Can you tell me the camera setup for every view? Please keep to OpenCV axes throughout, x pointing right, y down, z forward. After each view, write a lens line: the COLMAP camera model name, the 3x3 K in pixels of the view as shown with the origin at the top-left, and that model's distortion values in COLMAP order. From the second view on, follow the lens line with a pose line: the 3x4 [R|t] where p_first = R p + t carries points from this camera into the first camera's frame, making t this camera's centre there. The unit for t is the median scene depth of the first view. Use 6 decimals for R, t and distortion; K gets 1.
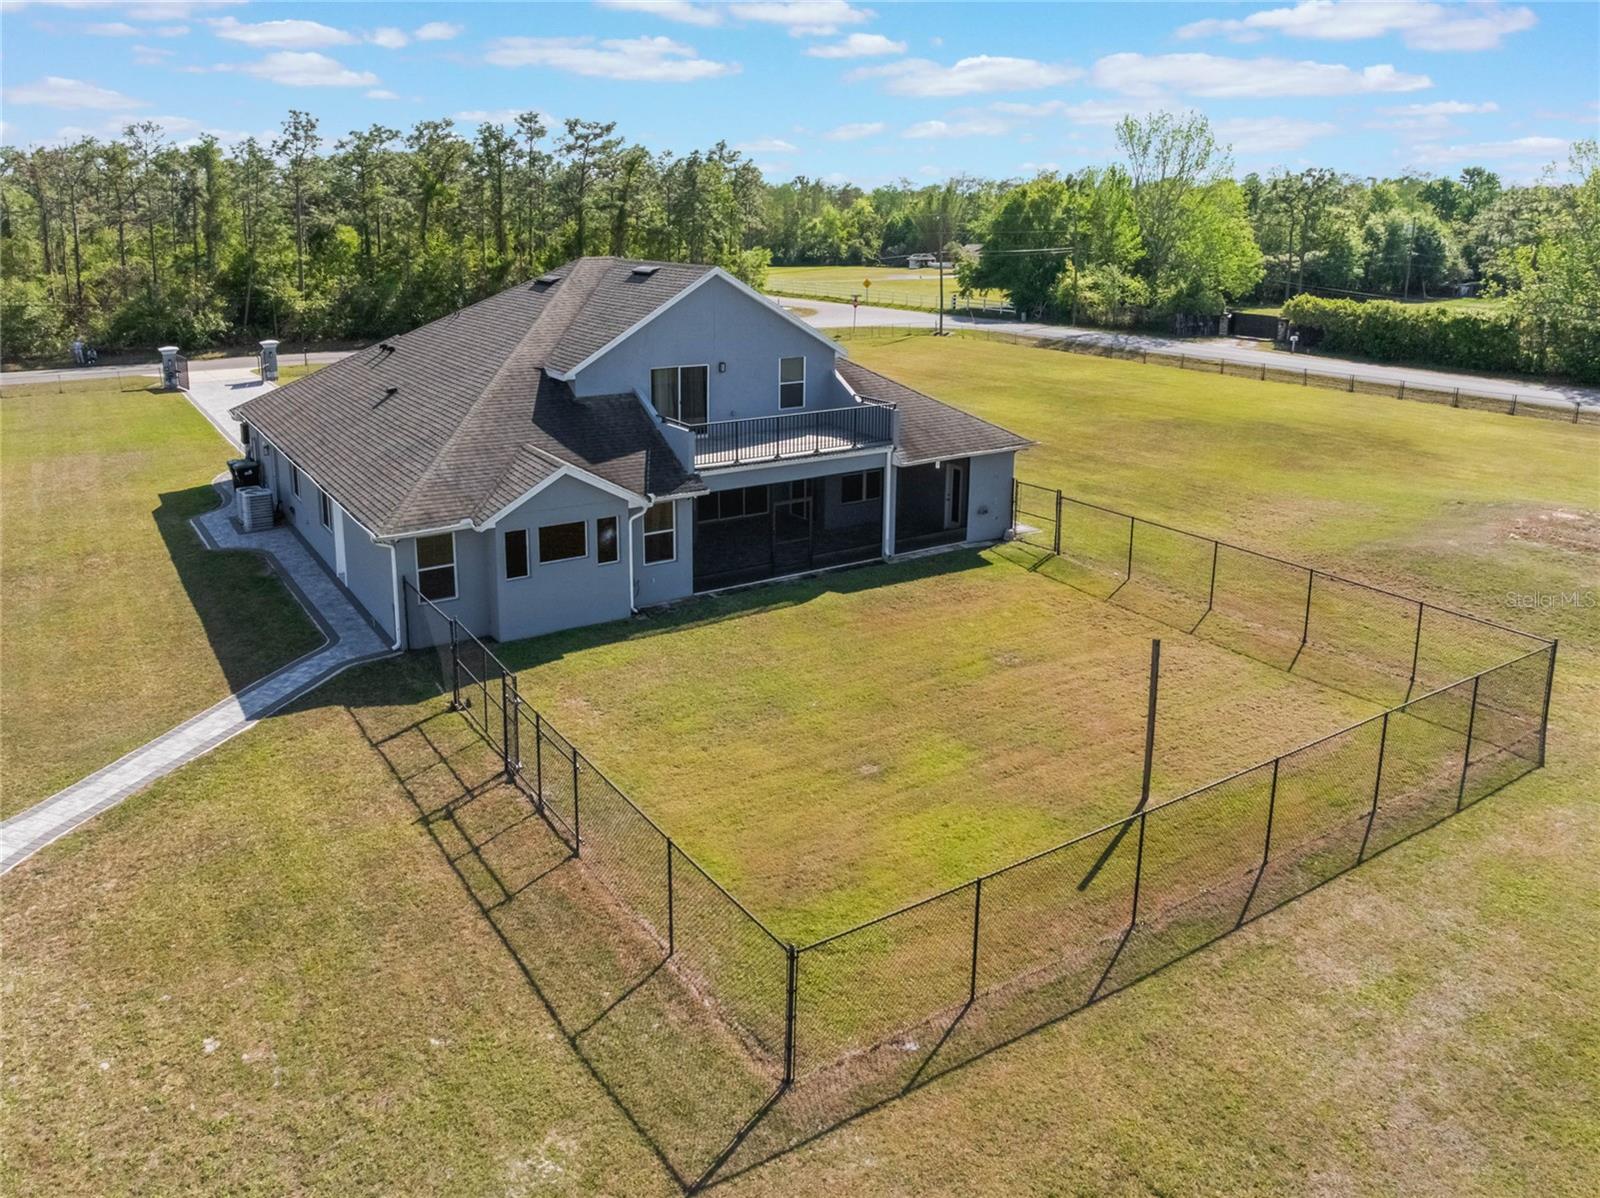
lens RADIAL K [[1167.8, 0, 744.7], [0, 1167.8, 426.3], [0, 0, 1]] dist [-0.038533, -0.000306]
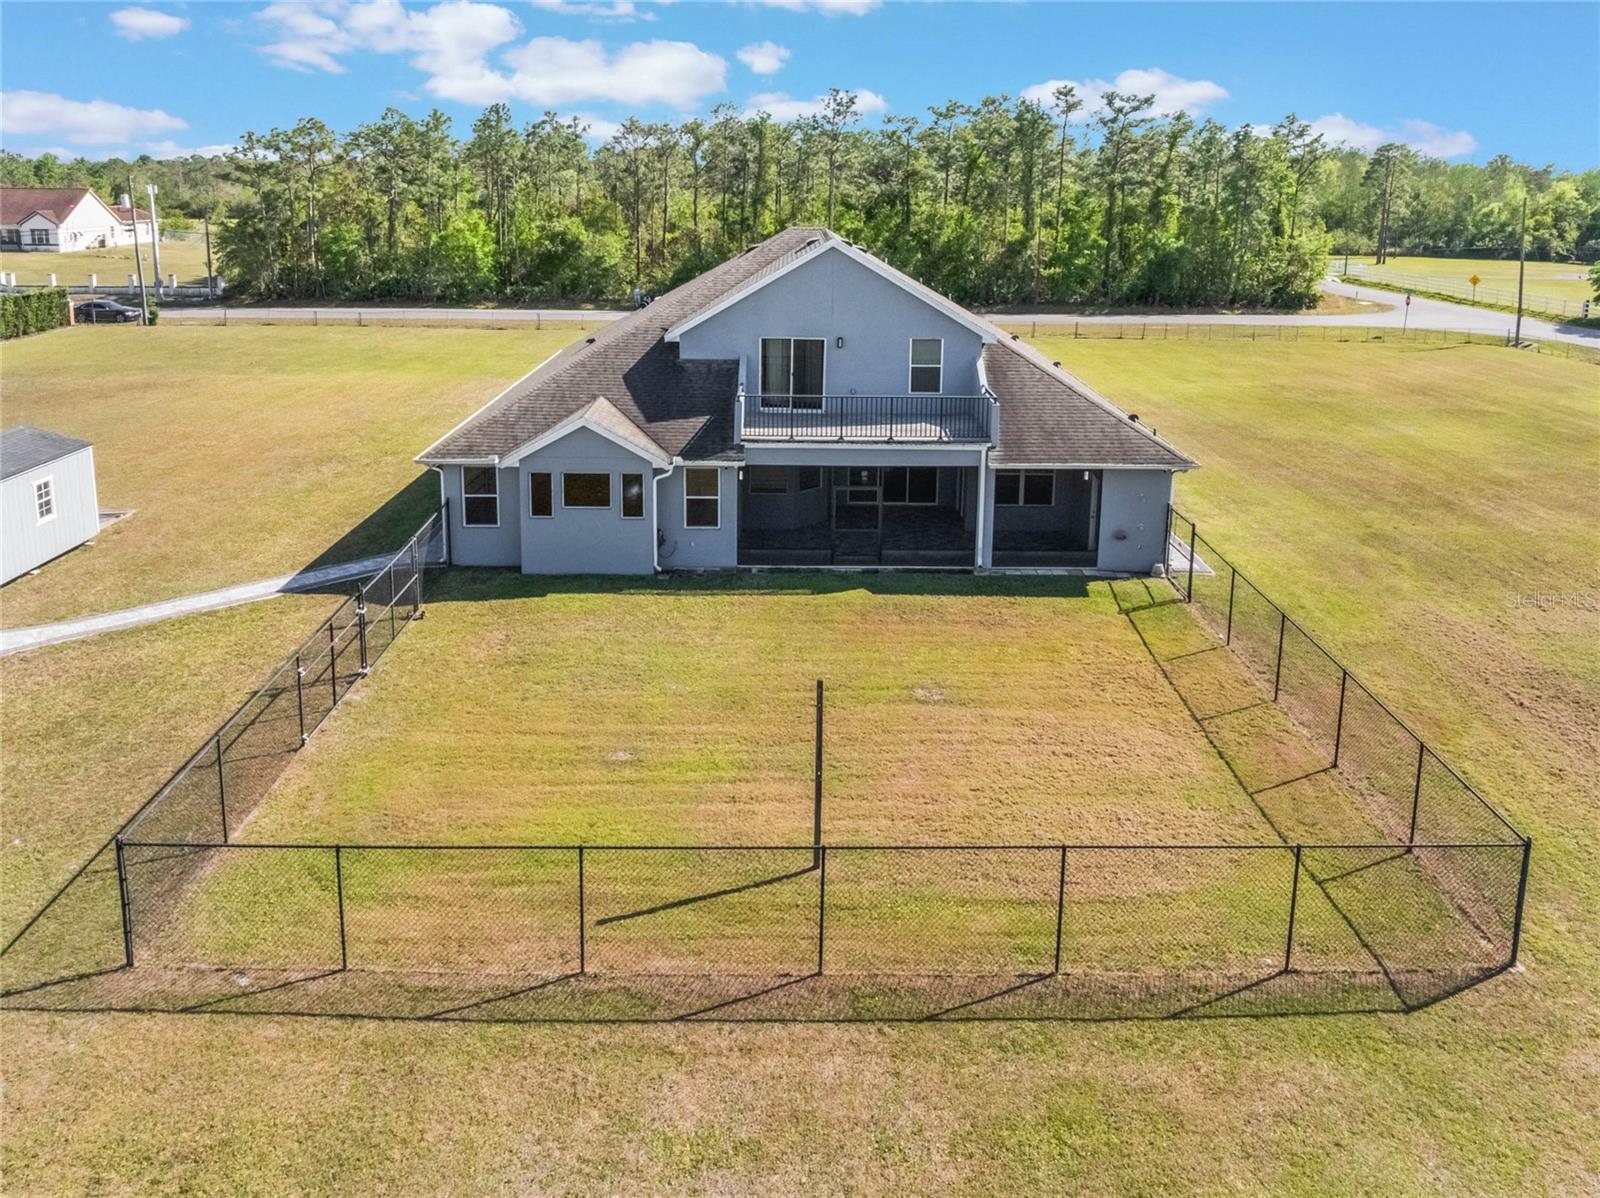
lens RADIAL K [[1179.0, 0, 800.8], [0, 1179.0, 371.8], [0, 0, 1]] dist [-0.032250, -0.005606]
pose [[0.860808, 0.092289, -0.500493, 0.494783], [-0.106004, 0.994365, 0.001040, -0.026921], [0.497768, 0.052159, 0.865740, 0.155700]]
